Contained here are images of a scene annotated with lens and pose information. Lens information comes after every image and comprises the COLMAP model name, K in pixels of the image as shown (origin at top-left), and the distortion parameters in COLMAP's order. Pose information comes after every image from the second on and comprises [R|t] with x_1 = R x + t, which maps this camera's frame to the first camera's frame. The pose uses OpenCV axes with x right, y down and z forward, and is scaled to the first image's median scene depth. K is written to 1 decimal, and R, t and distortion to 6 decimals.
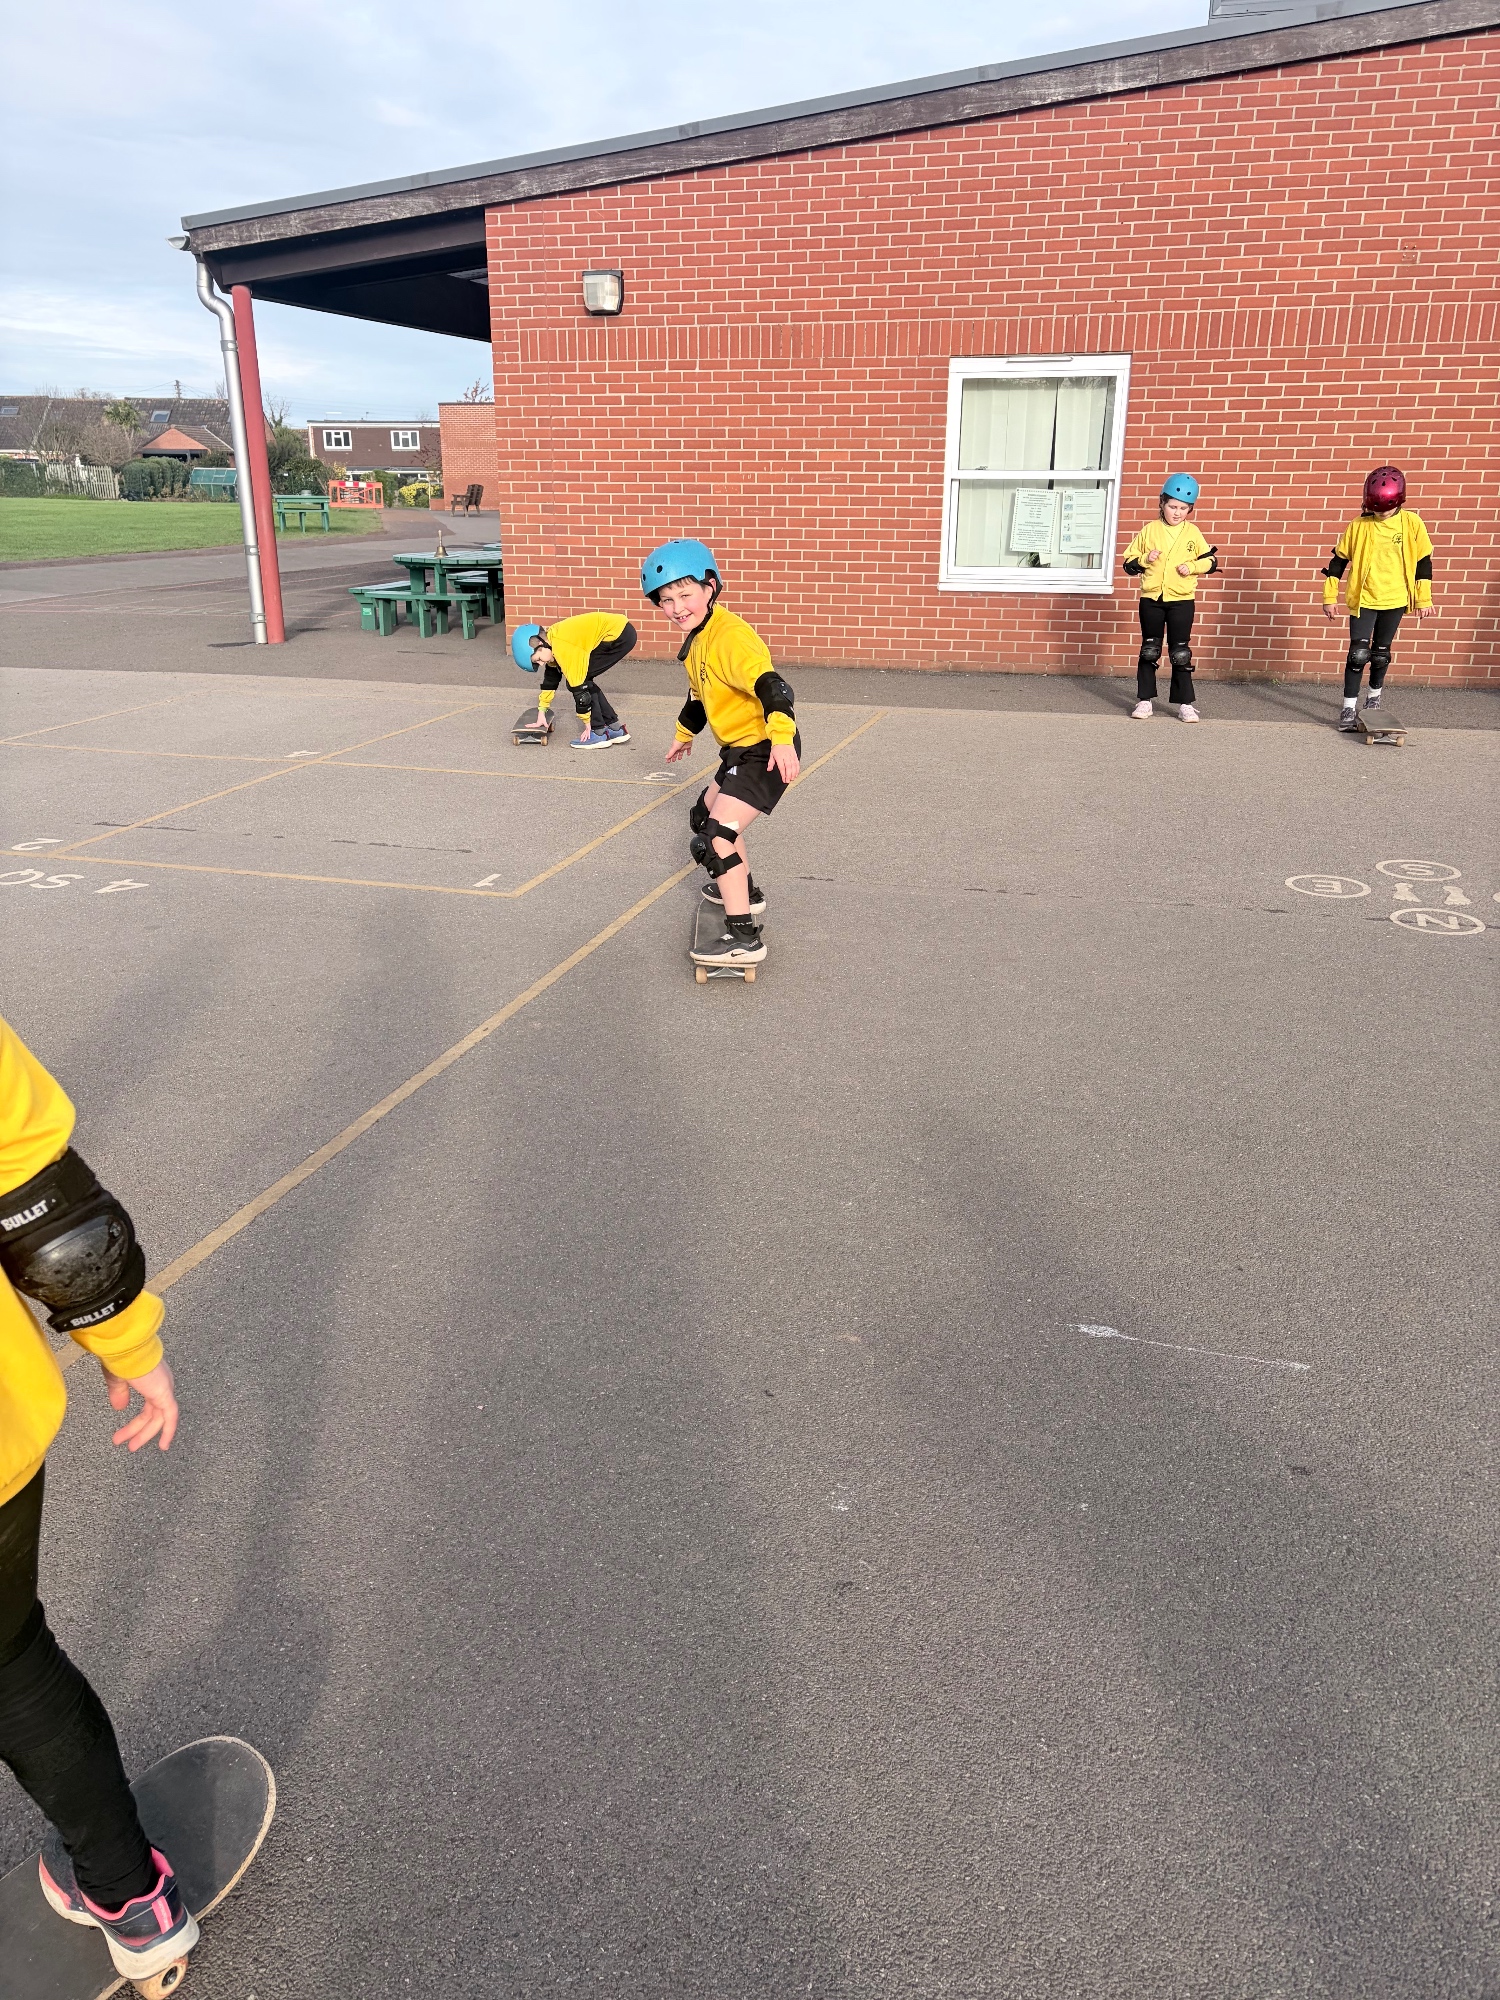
lens RADIAL K [[1465.9, 0, 740.1], [0, 1465.9, 994.3], [0, 0, 1]] dist [0.032711, -0.040667]
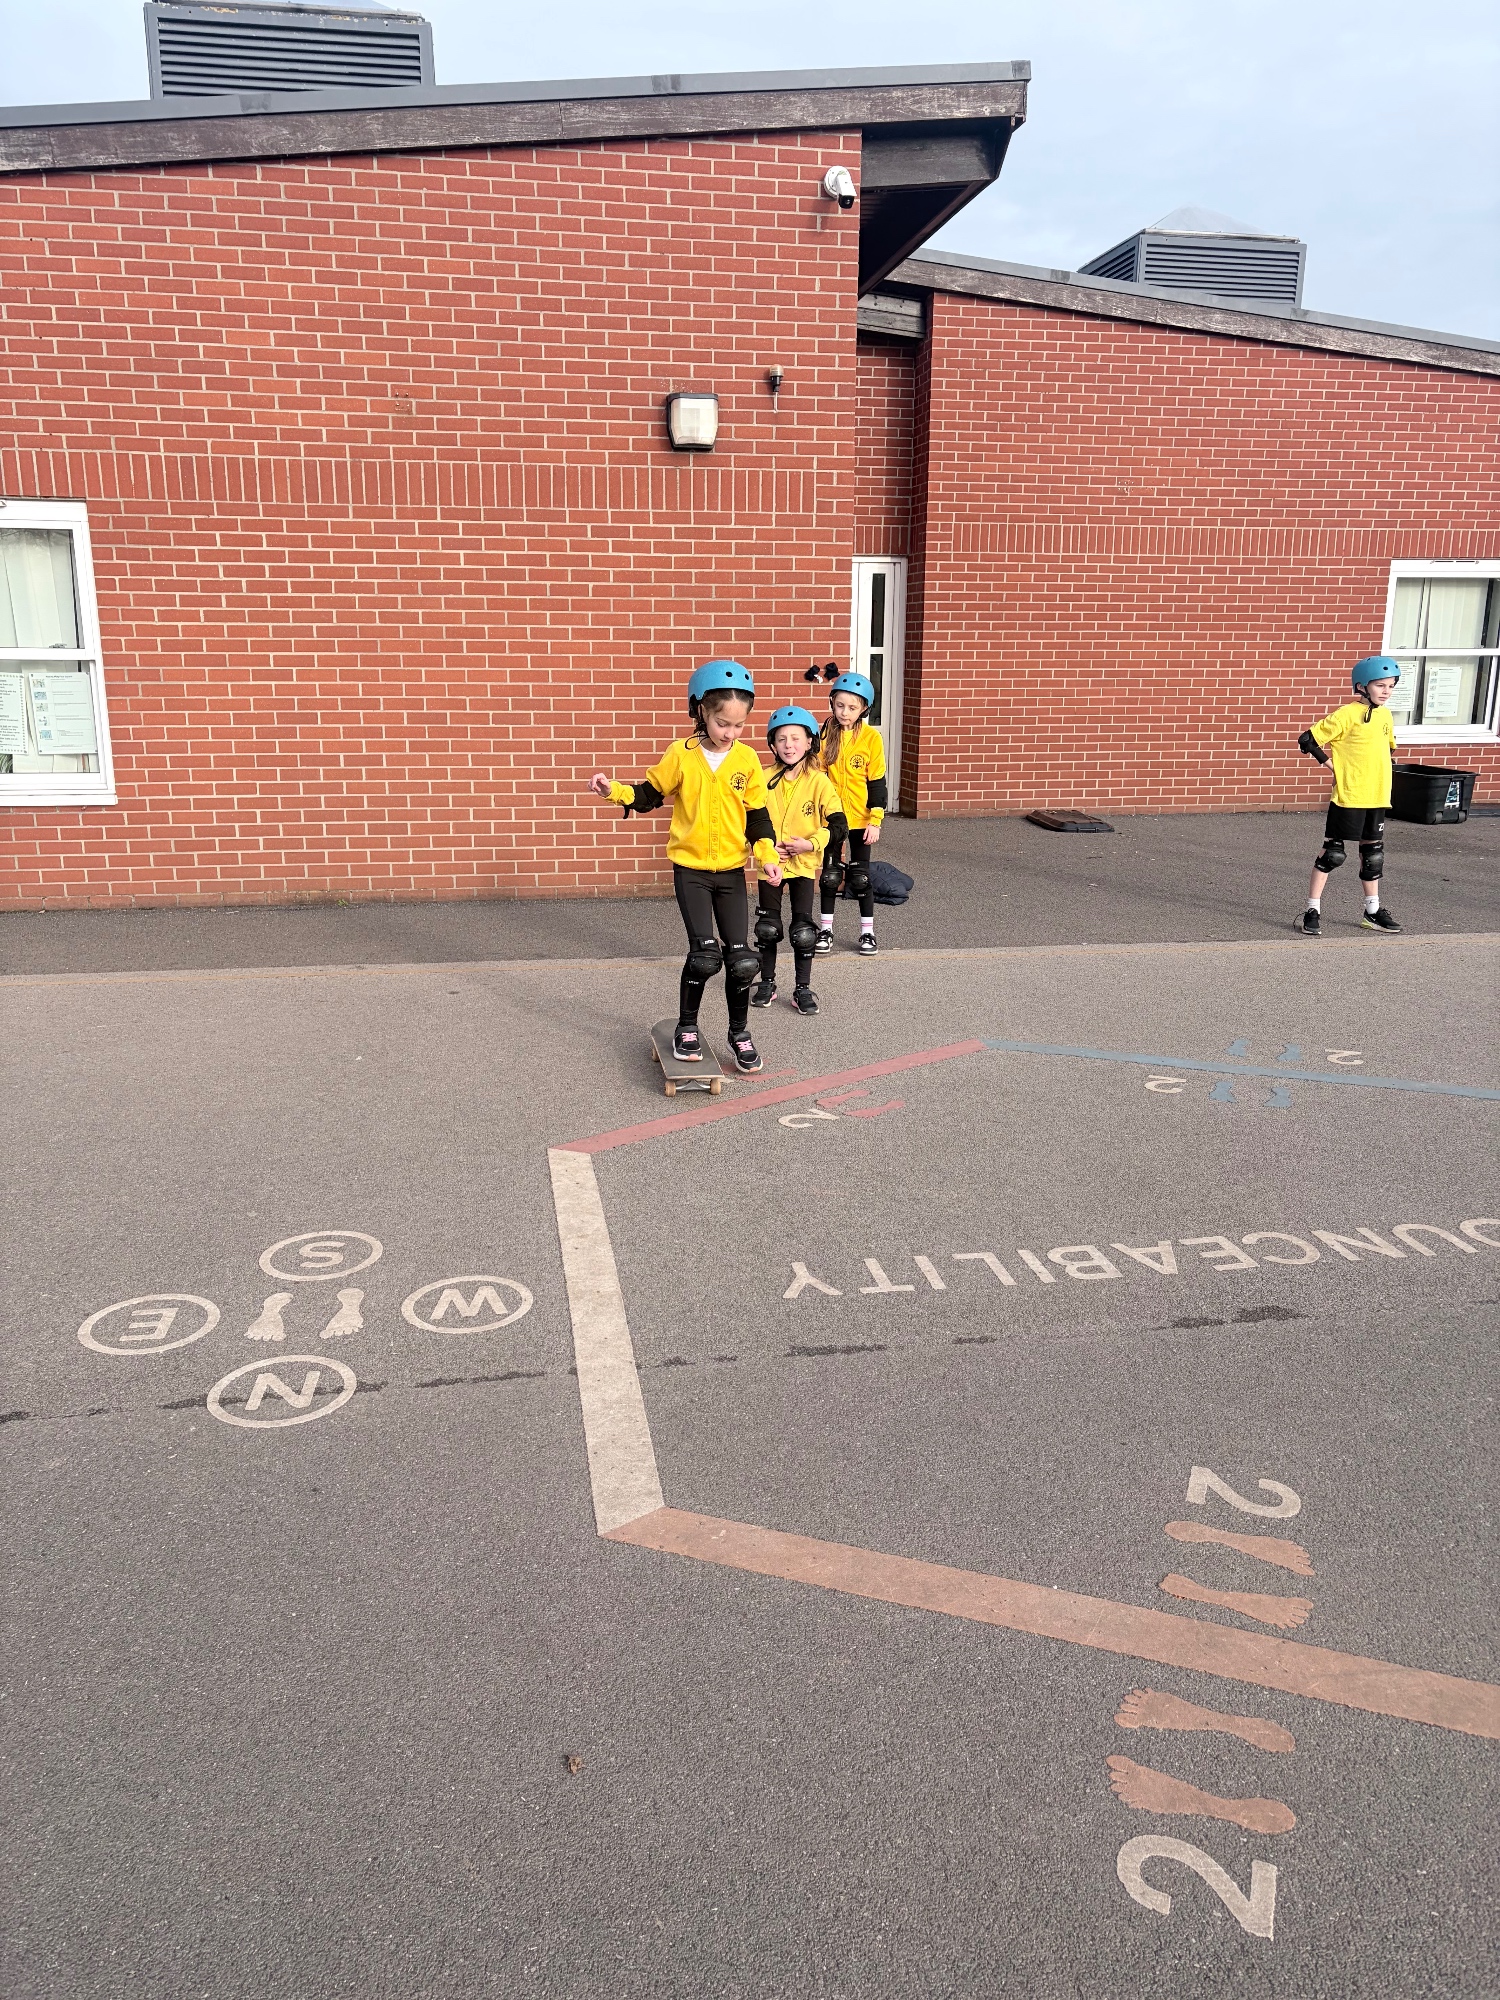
lens RADIAL K [[1465.9, 0, 761.9], [0, 1465.9, 1012.3], [0, 0, 1]] dist [0.032711, -0.040667]
pose [[0.886535, -0.107070, 0.450102, 0.220716], [0.150932, 0.986560, -0.062597, -0.075112], [-0.437351, 0.123429, 0.890780, 0.205442]]
